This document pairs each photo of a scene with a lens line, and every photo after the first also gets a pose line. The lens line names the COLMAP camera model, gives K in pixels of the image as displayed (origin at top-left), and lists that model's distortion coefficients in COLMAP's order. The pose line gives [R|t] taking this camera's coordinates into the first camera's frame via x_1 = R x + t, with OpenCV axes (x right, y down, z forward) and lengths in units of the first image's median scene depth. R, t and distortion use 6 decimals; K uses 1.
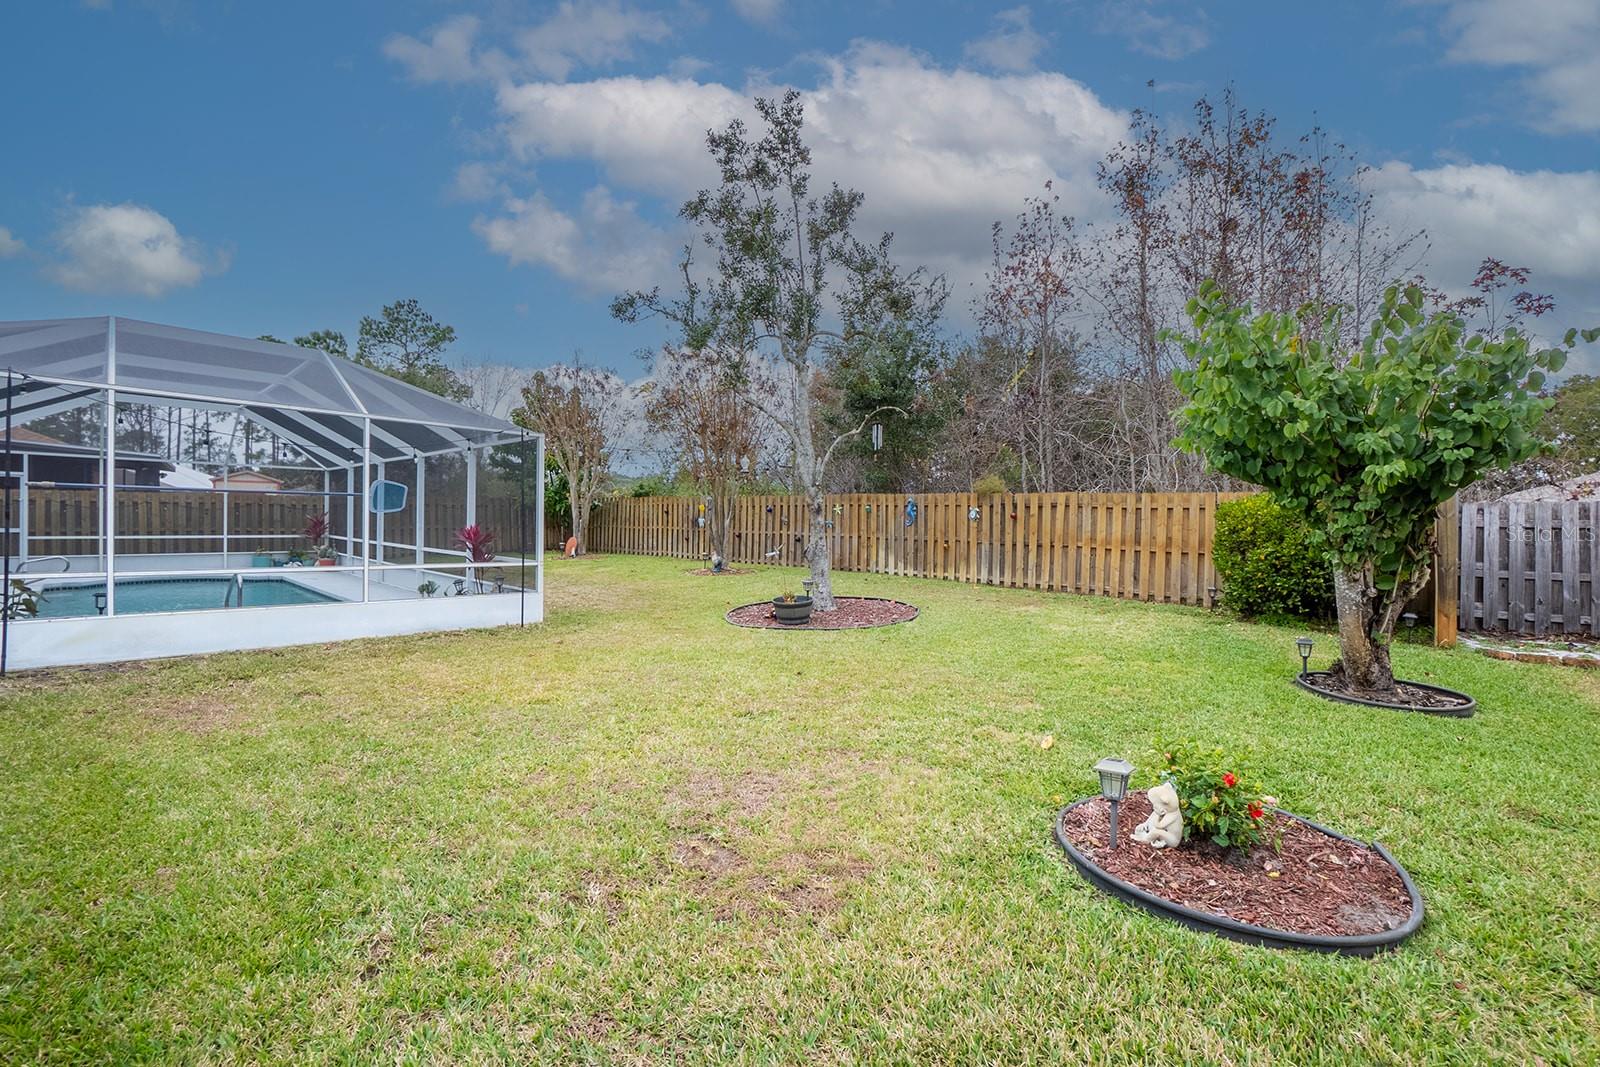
lens RADIAL K [[713.8, 0, 797.5], [0, 713.8, 543.4], [0, 0, 1]] dist [-0.047102, 0.013172]
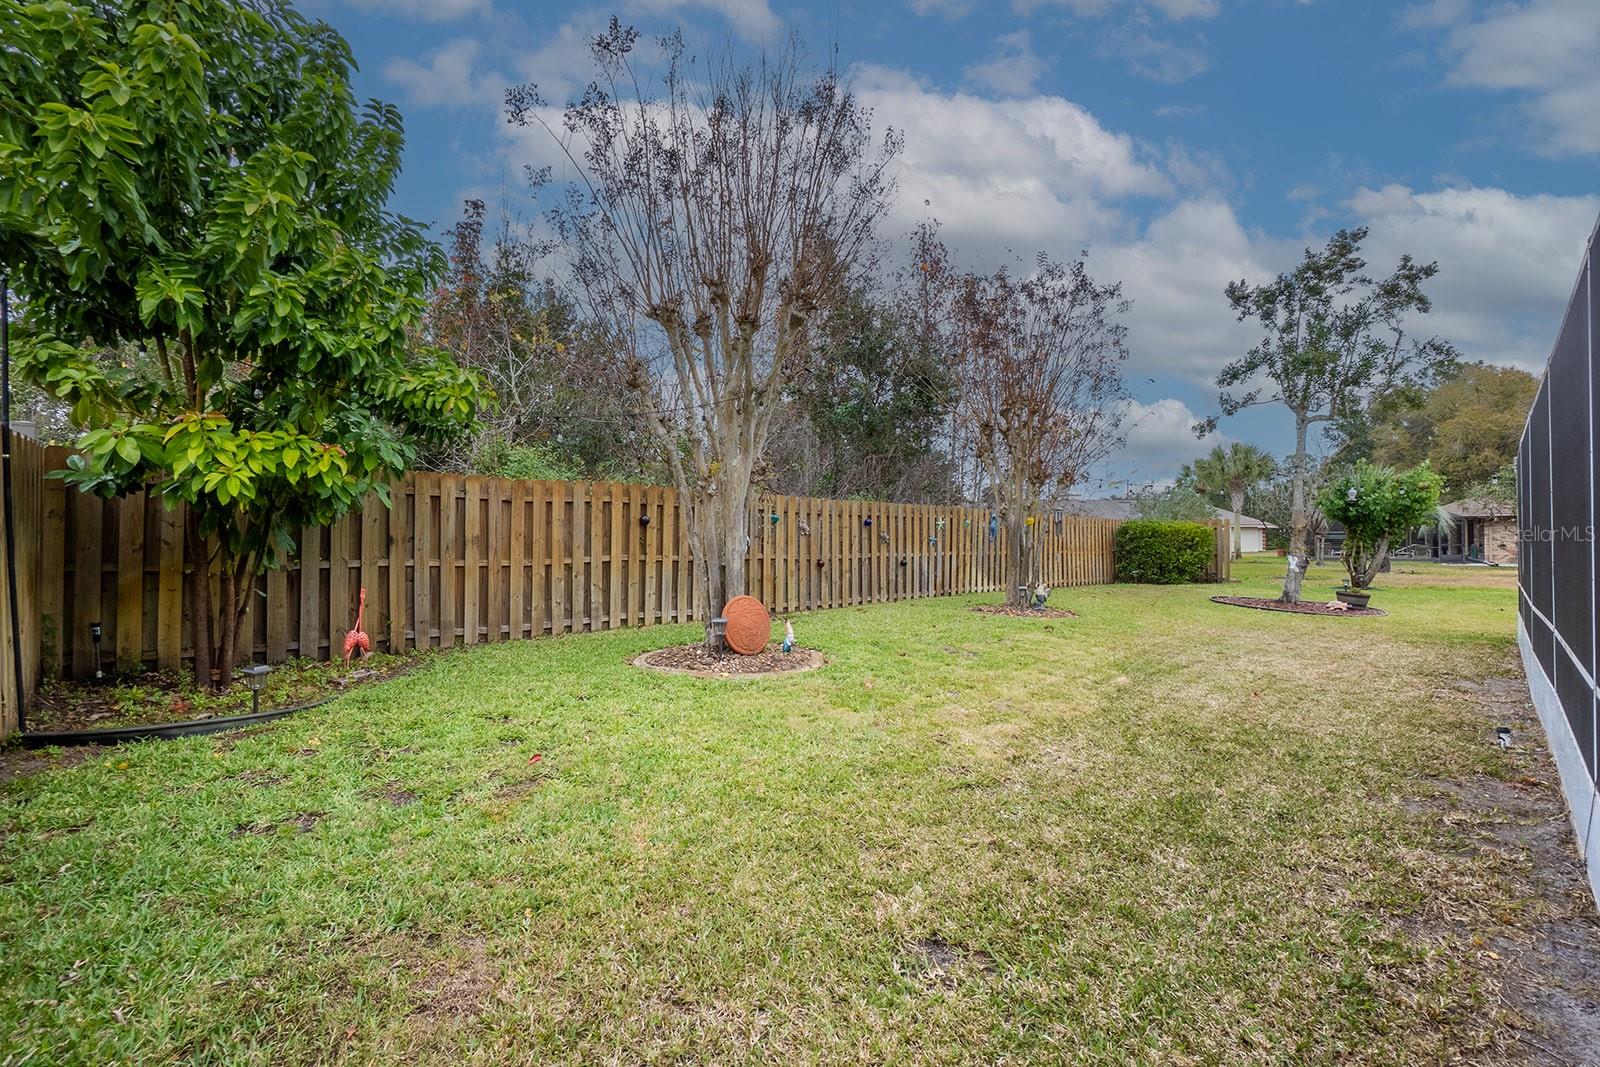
lens RADIAL K [[713.8, 0, 792.7], [0, 713.8, 523.2], [0, 0, 1]] dist [-0.047102, 0.013172]
pose [[0.039501, -0.012221, 0.999145, -0.706090], [0.013093, 0.999846, 0.011712, -0.054213], [-0.999134, 0.012619, 0.039655, 1.040887]]
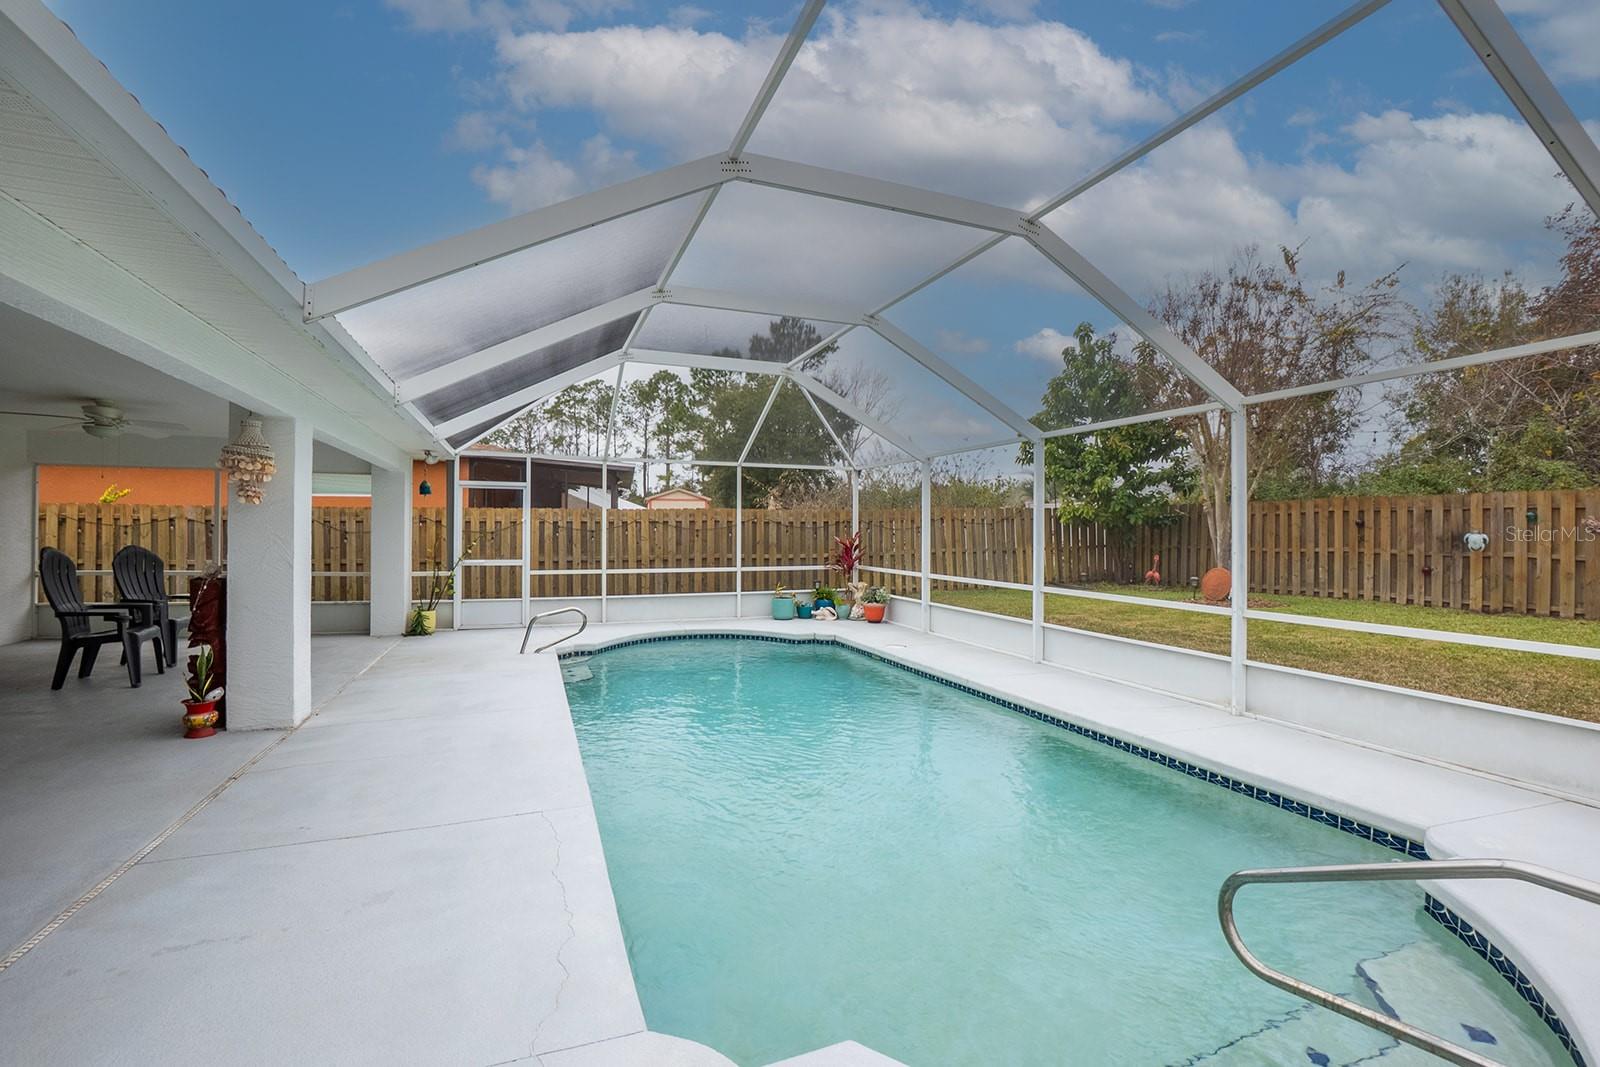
lens RADIAL K [[713.8, 0, 794.2], [0, 713.8, 534.4], [0, 0, 1]] dist [-0.047102, 0.013172]
pose [[0.903105, -0.012294, -0.429244, -0.415224], [0.000002, 0.999590, -0.028626, -0.021626], [0.429420, 0.025851, 0.902735, 0.337116]]
